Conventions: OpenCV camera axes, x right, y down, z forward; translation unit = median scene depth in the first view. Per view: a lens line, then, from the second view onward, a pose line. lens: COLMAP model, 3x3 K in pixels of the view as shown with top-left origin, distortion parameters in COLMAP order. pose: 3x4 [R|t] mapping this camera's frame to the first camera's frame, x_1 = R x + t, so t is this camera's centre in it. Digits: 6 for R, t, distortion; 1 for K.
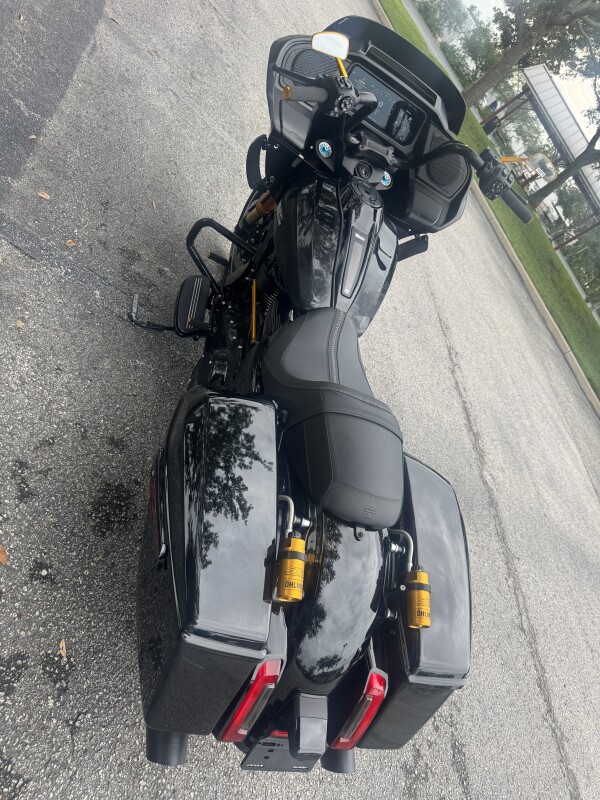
lens RADIAL K [[573.8, 0, 301.6], [0, 573.8, 401.1], [0, 0, 1]] dist [0.013057, -0.017185]
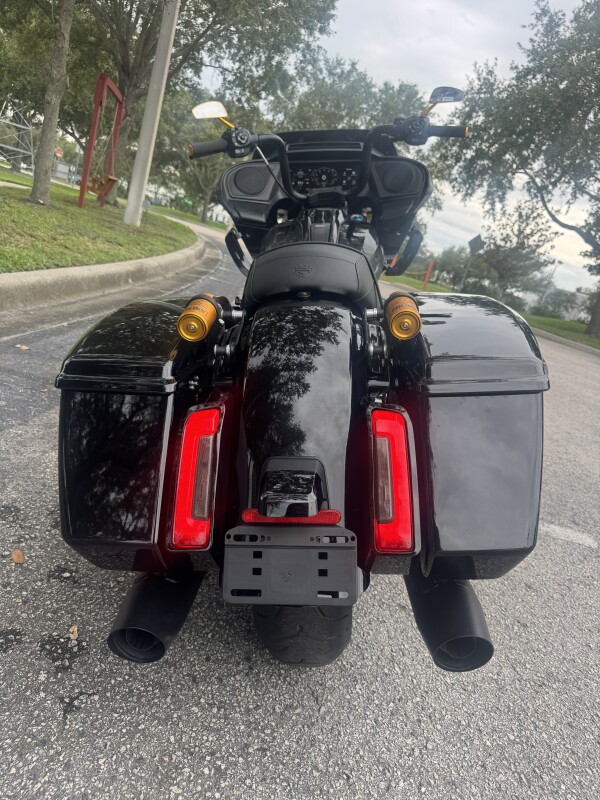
lens RADIAL K [[573.8, 0, 299.9], [0, 573.8, 396.6], [0, 0, 1]] dist [0.013057, -0.017185]
pose [[0.823636, -0.519158, -0.228252, 0.189892], [0.286067, 0.727846, -0.623223, 0.756209], [0.489684, 0.448013, 0.747994, 0.398428]]
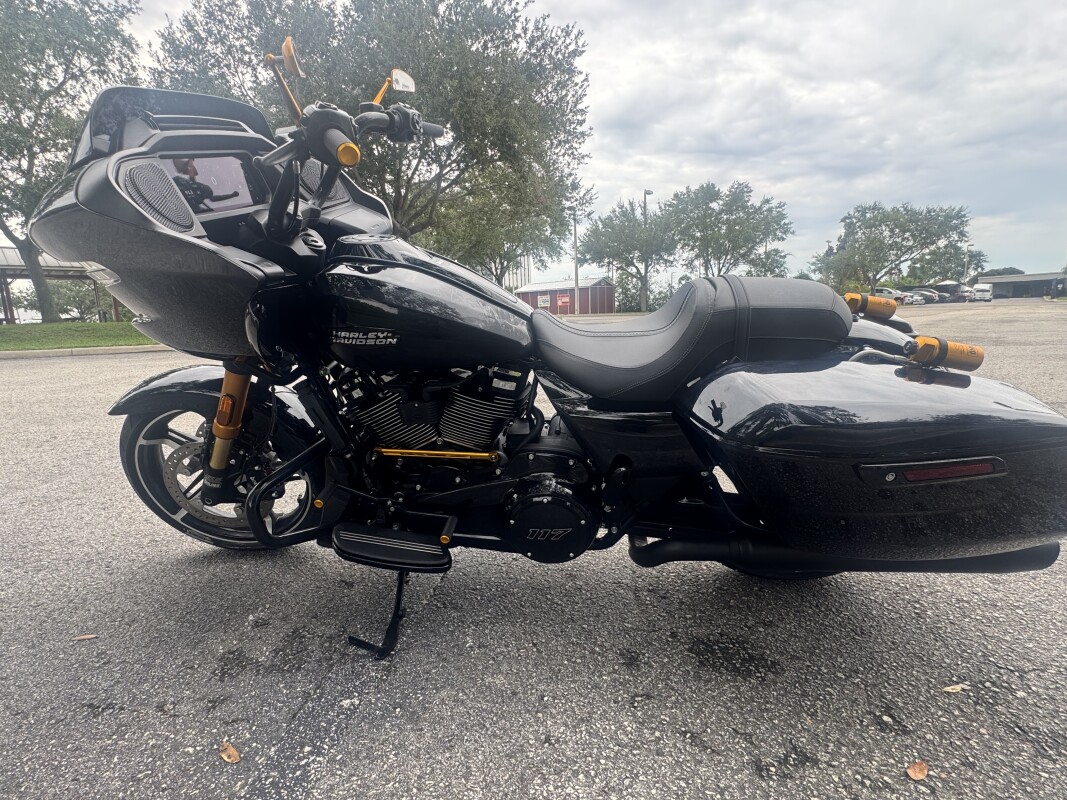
lens RADIAL K [[527.9, 0, 528.3], [0, 527.9, 401.4], [0, 0, 1]] dist [0.001800, -0.002064]
pose [[0.110817, -0.857752, 0.501978, -0.493433], [0.832268, 0.356150, 0.424838, -0.524043], [-0.543185, 0.370701, 0.753347, 0.592634]]
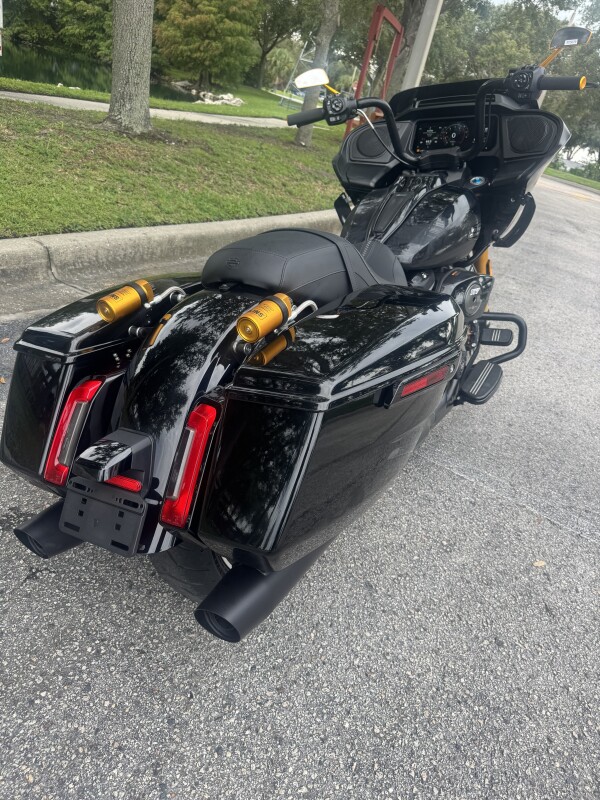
lens RADIAL K [[573.8, 0, 297.8], [0, 573.8, 400.1], [0, 0, 1]] dist [0.013057, -0.017185]
pose [[0.692757, -0.363550, -0.622831, 0.610382], [-0.099597, 0.807133, -0.581908, 0.796118], [0.714260, 0.465153, 0.522939, 0.614603]]
